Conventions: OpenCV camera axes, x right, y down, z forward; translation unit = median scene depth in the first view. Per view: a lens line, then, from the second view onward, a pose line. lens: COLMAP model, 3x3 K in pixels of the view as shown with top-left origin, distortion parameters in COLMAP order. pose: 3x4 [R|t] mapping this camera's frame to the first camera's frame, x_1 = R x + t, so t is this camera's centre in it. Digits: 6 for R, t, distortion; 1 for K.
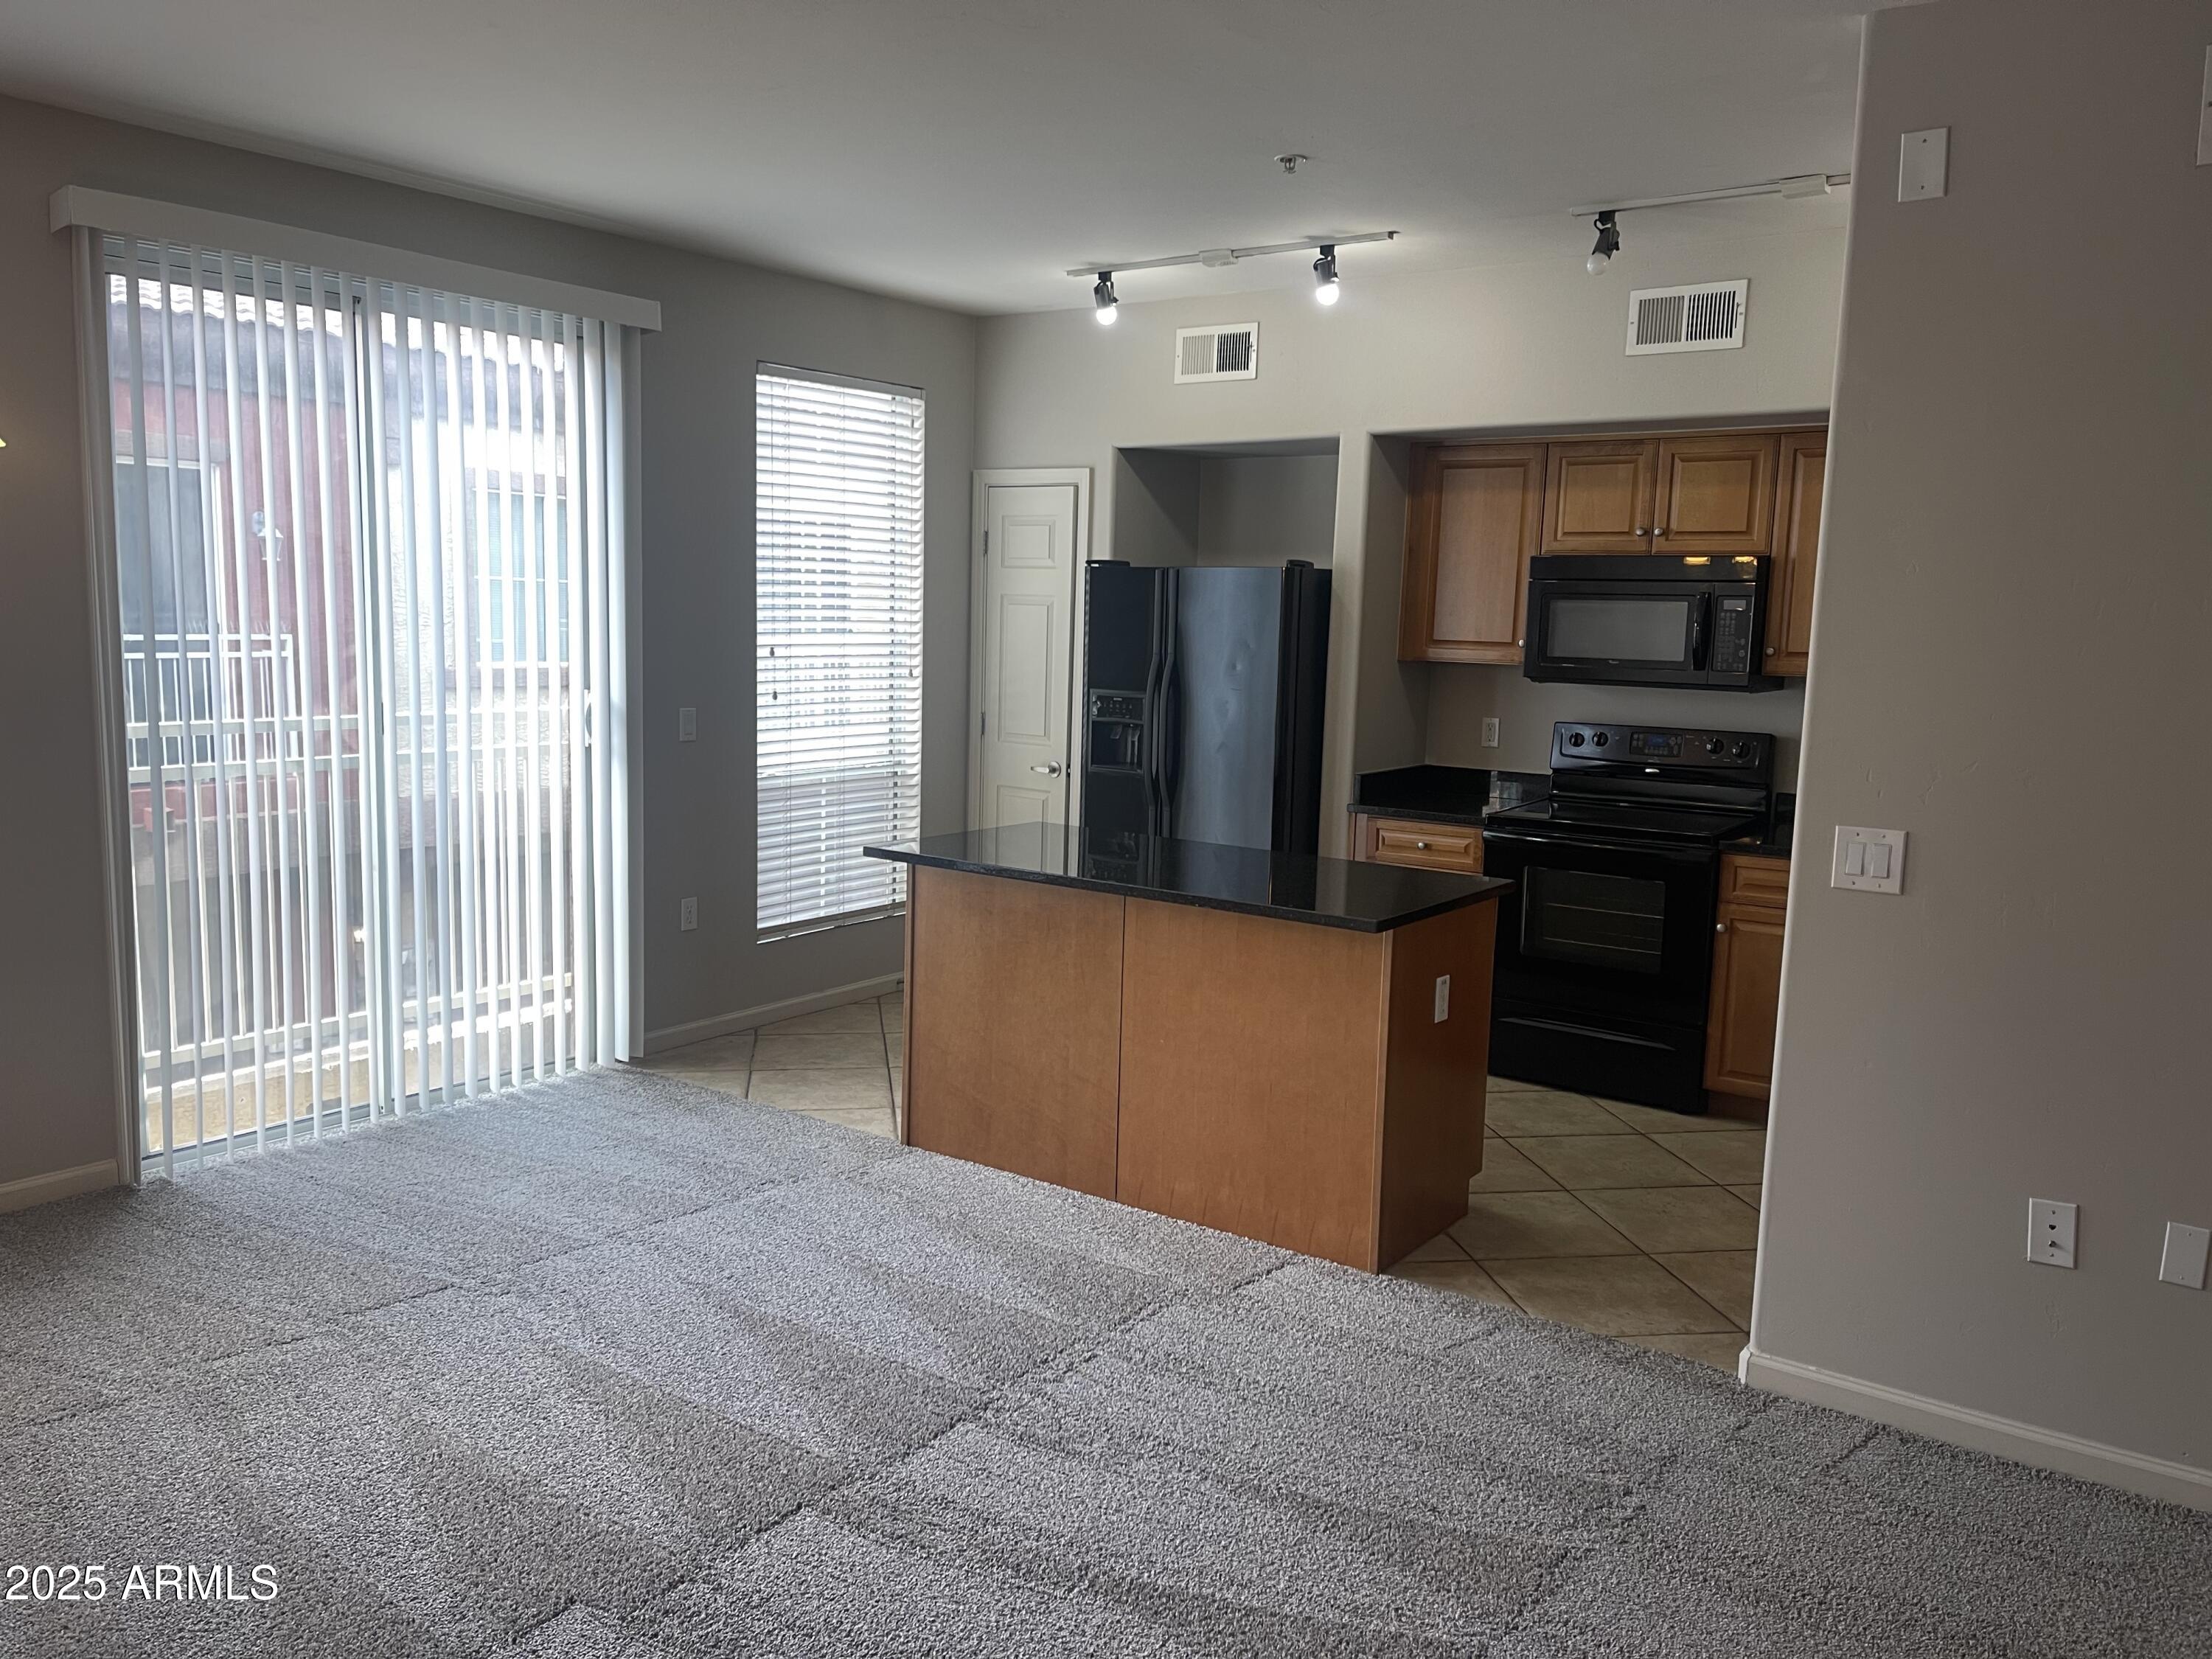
lens RADIAL K [[1682.4, 0, 1104.9], [0, 1682.4, 842.3], [0, 0, 1]] dist [-0.000195, -0.004160]
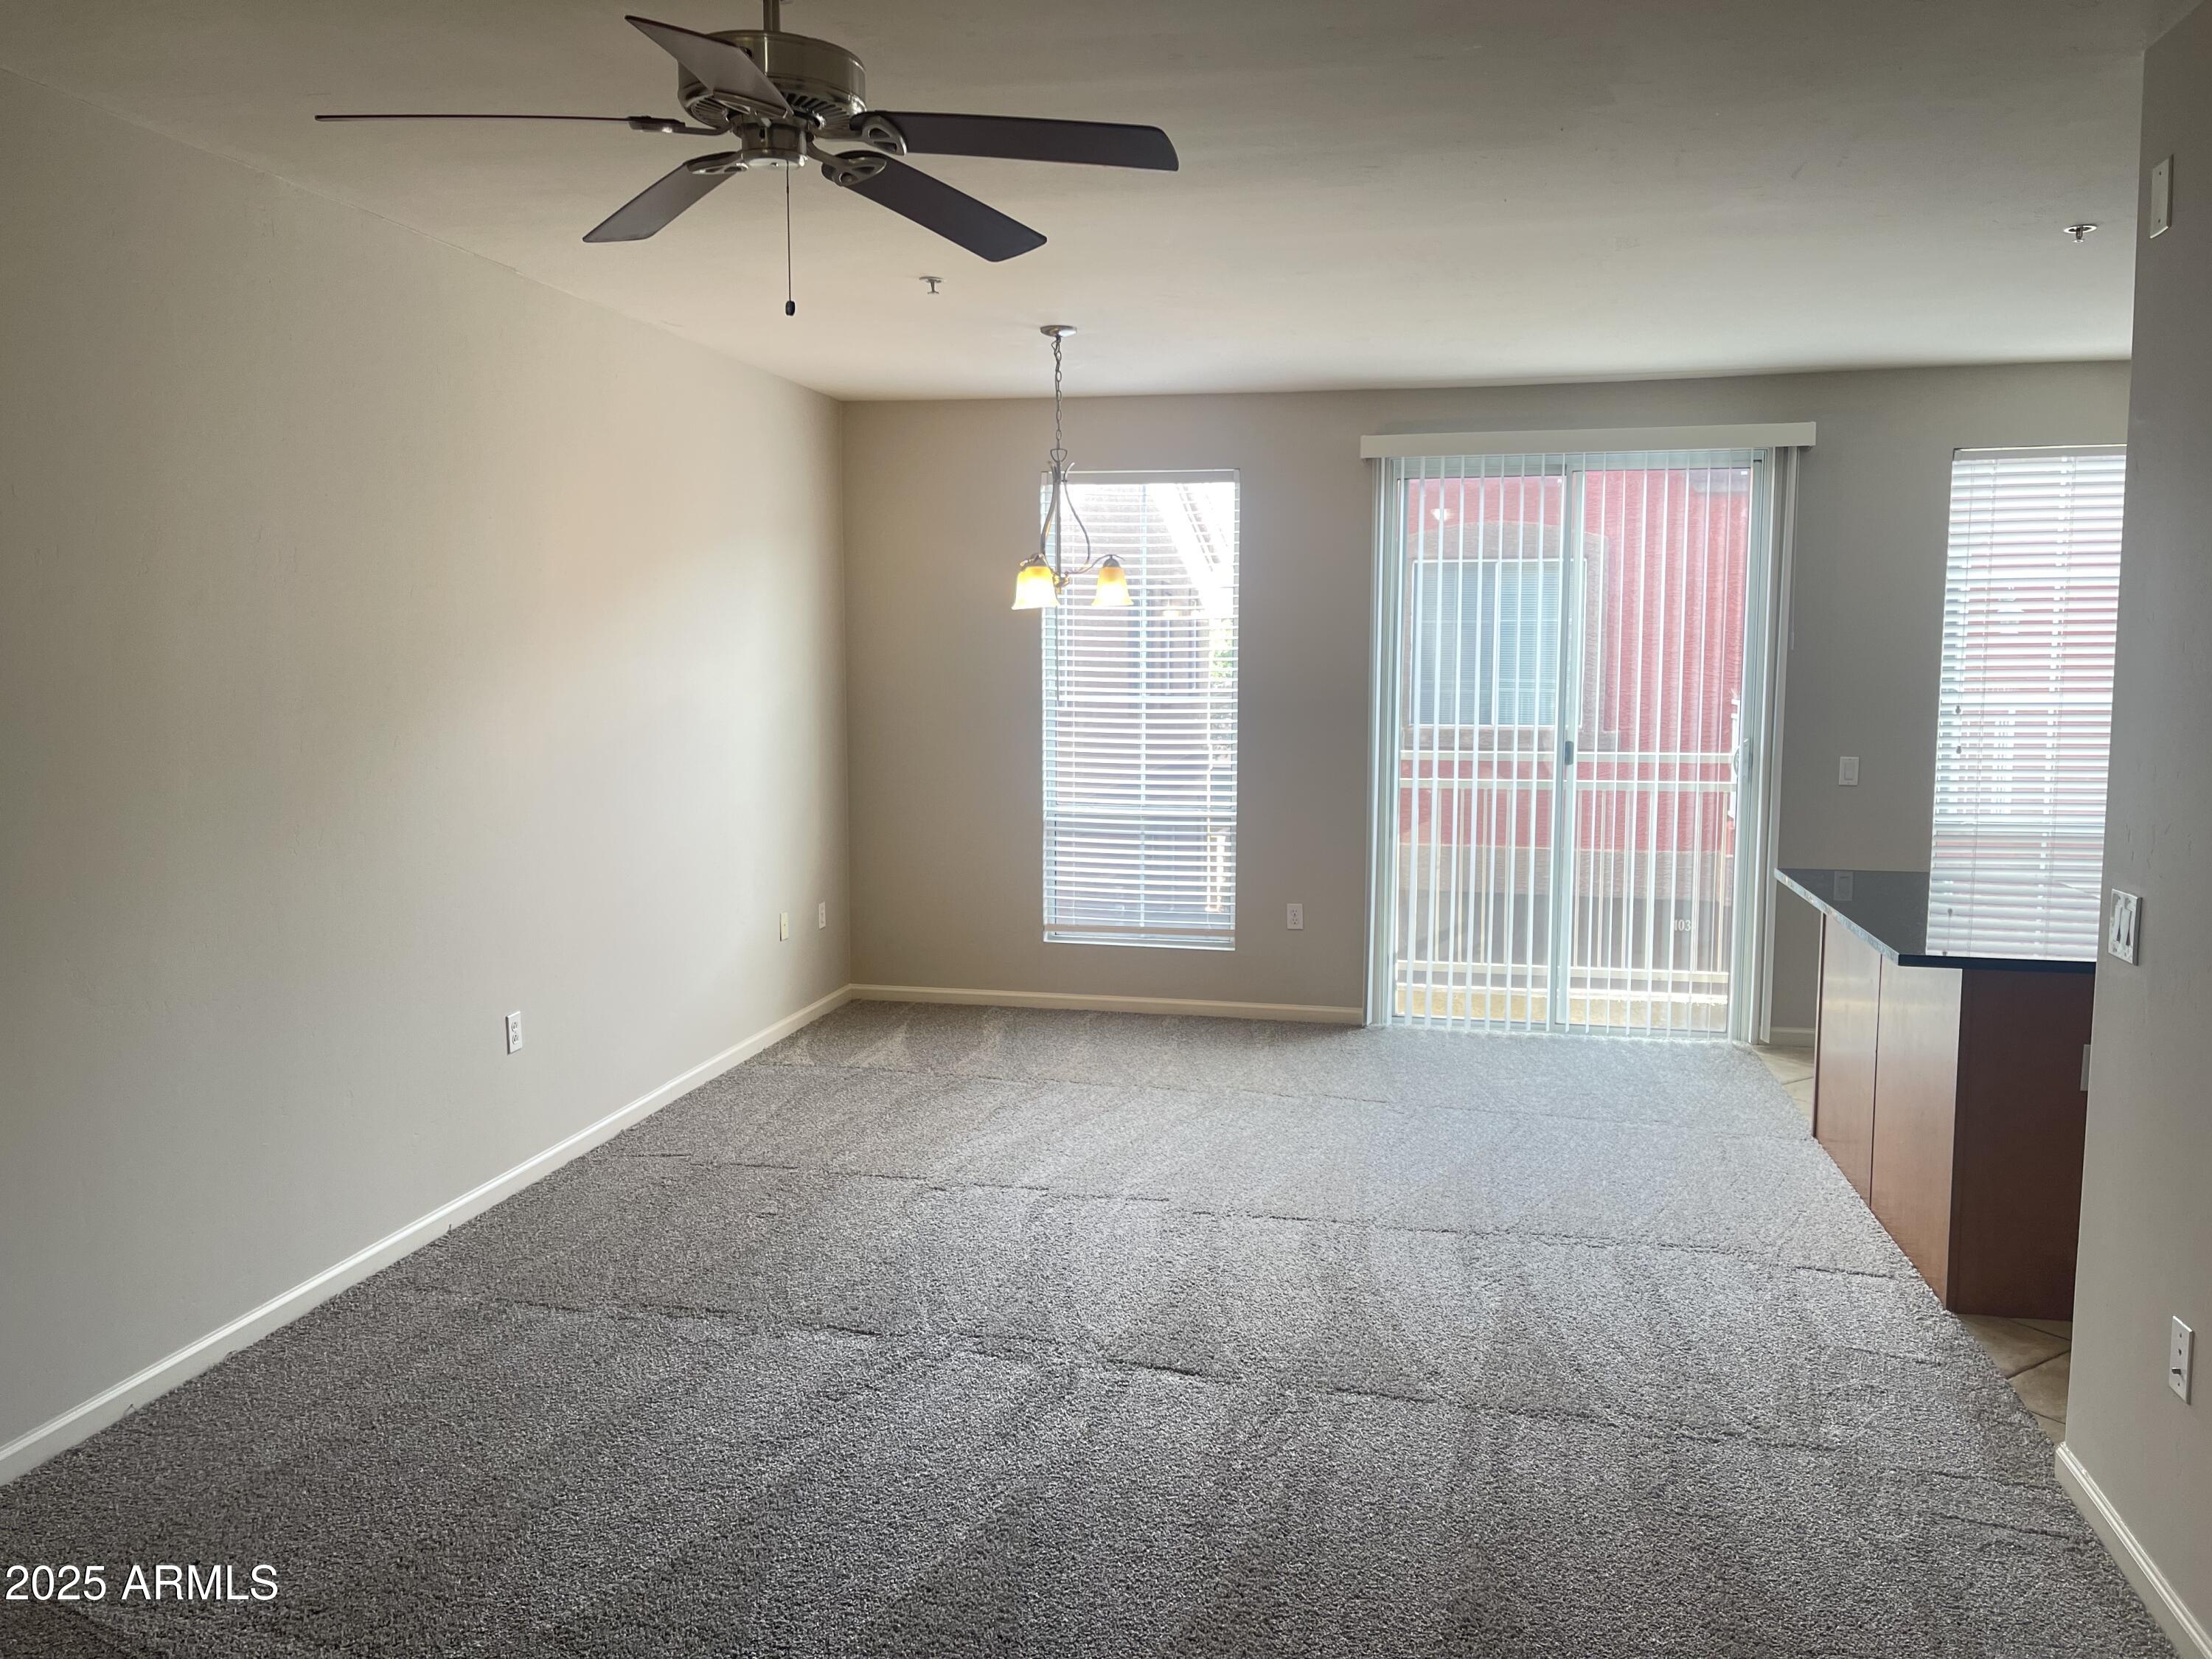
lens RADIAL K [[1682.4, 0, 1104.9], [0, 1682.4, 842.3], [0, 0, 1]] dist [-0.000195, -0.004160]
pose [[0.410761, 0.070850, -0.908986, 0.639030], [-0.103603, 0.994146, 0.030671, -0.003638], [0.905838, 0.081575, 0.415697, 0.052747]]
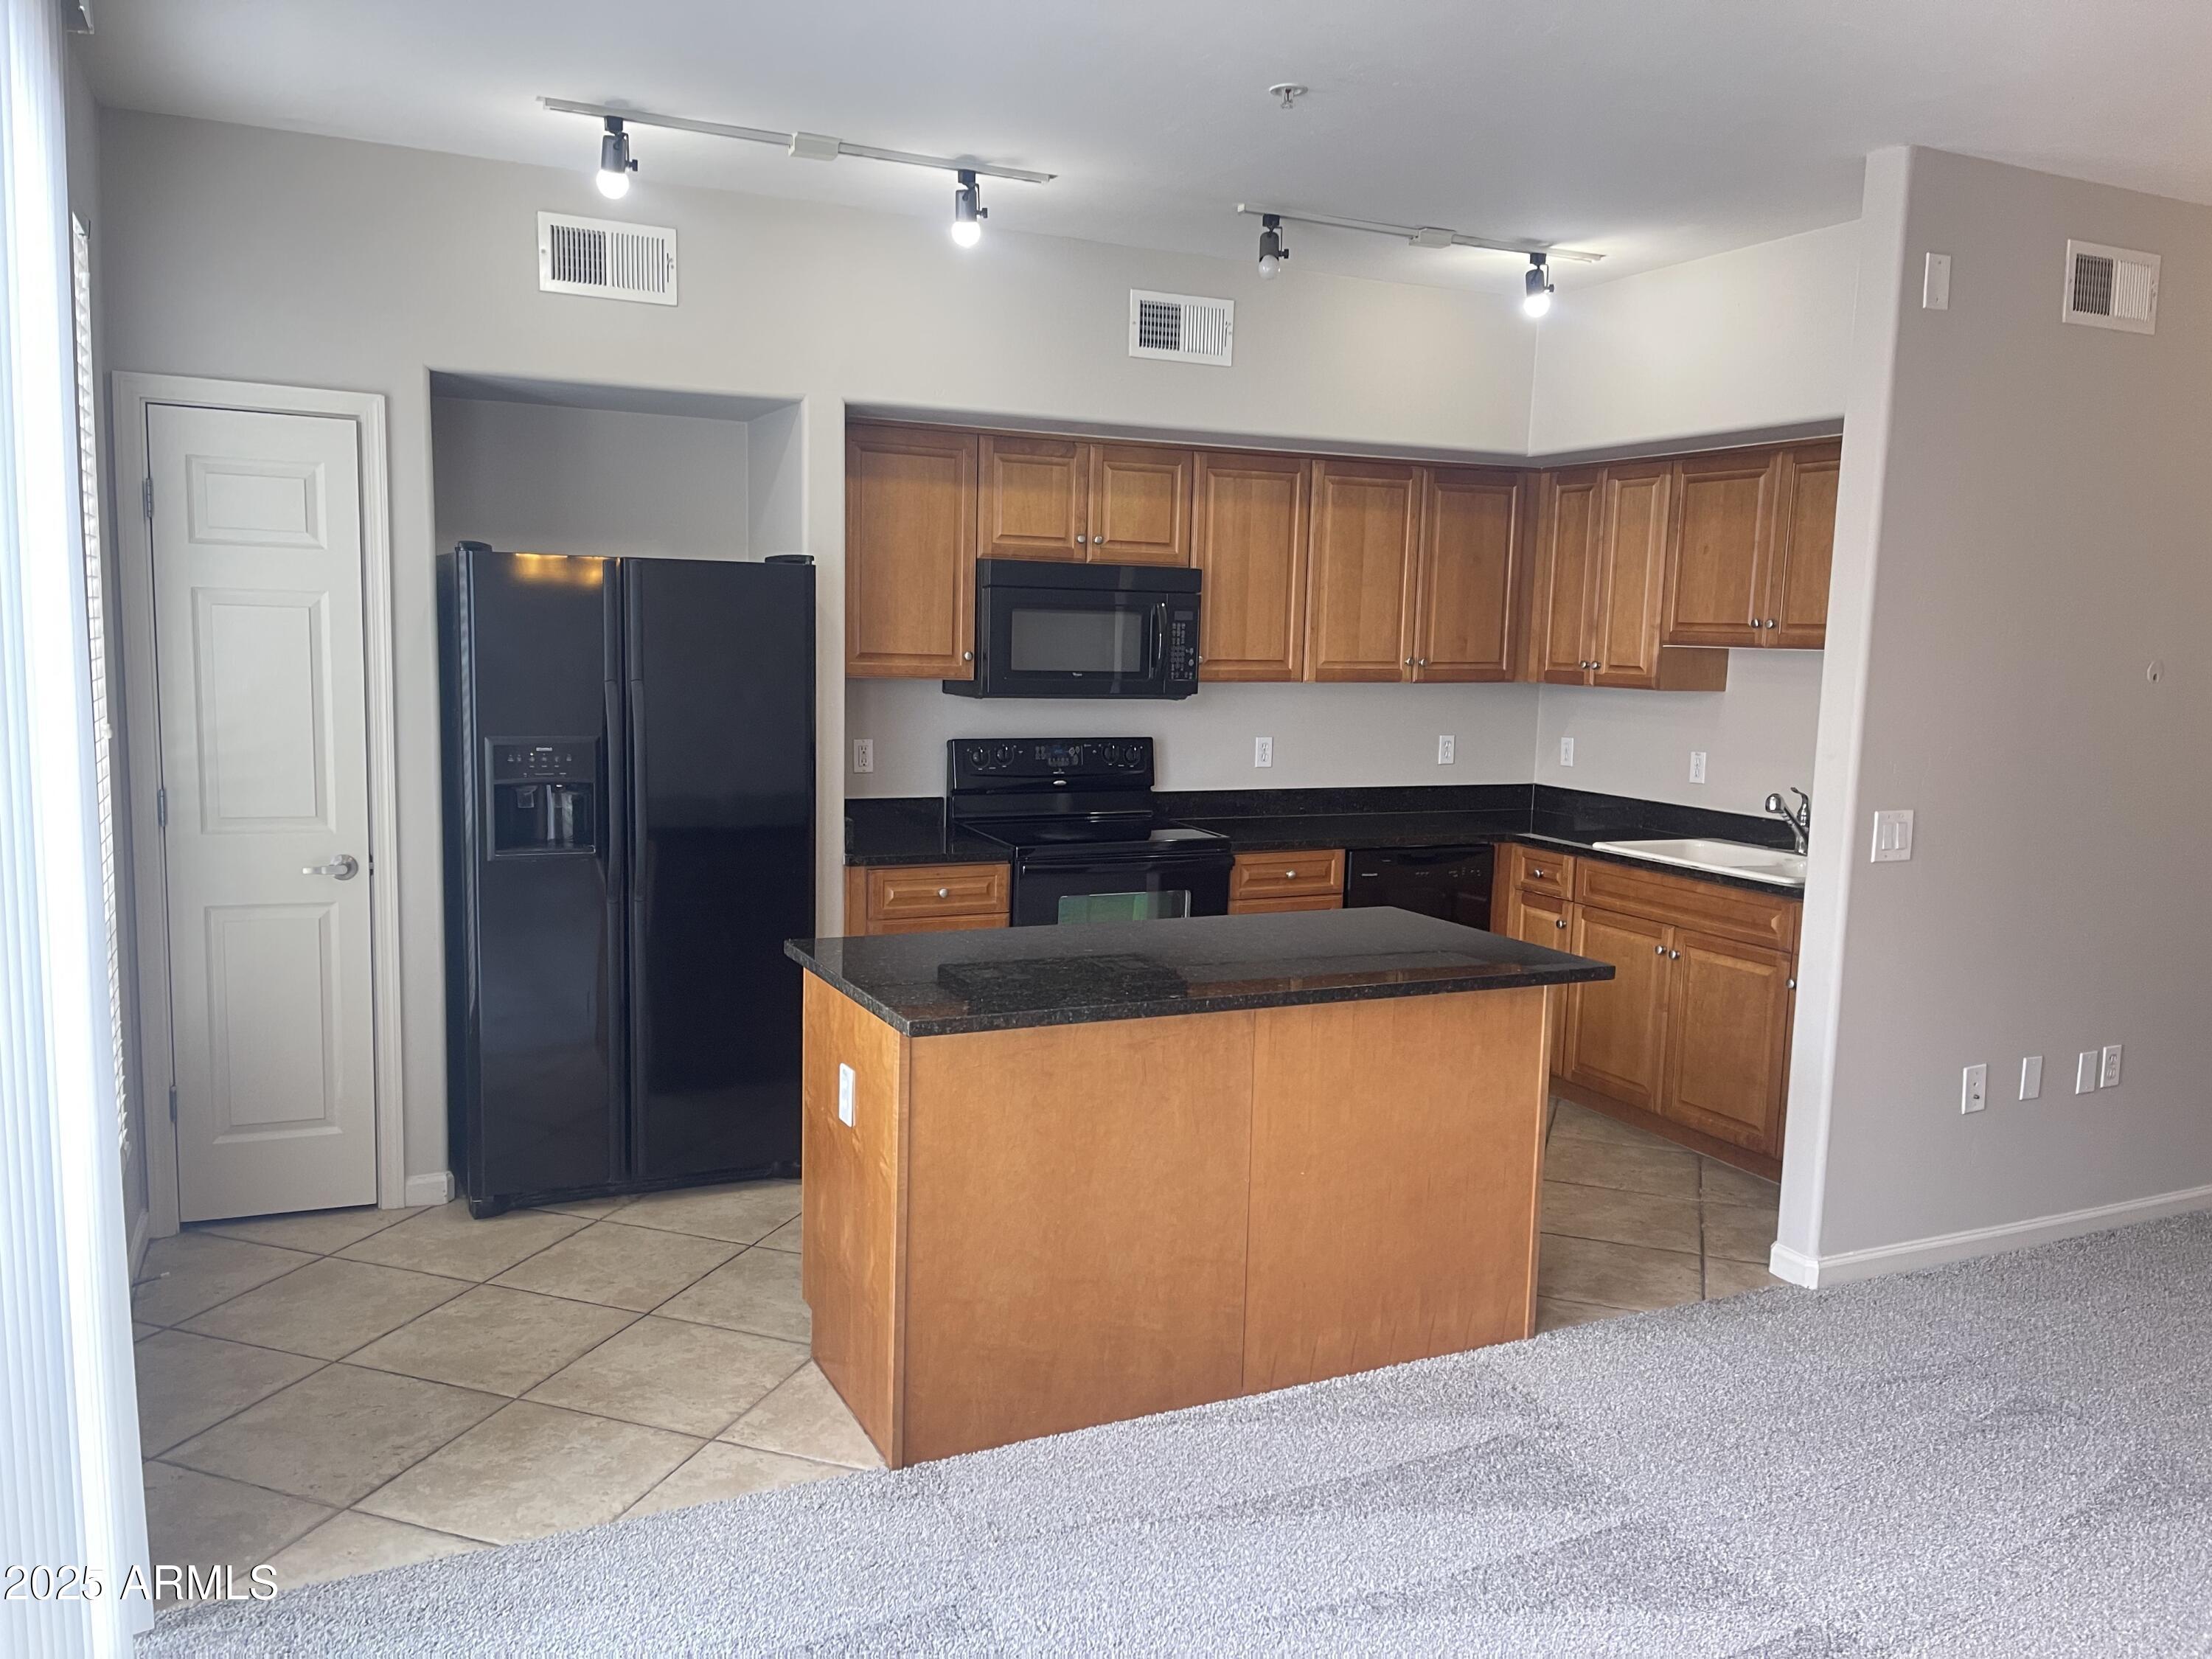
lens RADIAL K [[1684.2, 0, 1106.0], [0, 1684.2, 829.5], [0, 0, 1]] dist [0.002719, -0.001169]
pose [[0.472236, -0.115052, 0.873931, -0.539813], [0.107414, 0.991568, 0.072497, -0.087568], [-0.874903, 0.059637, 0.480612, 0.534285]]
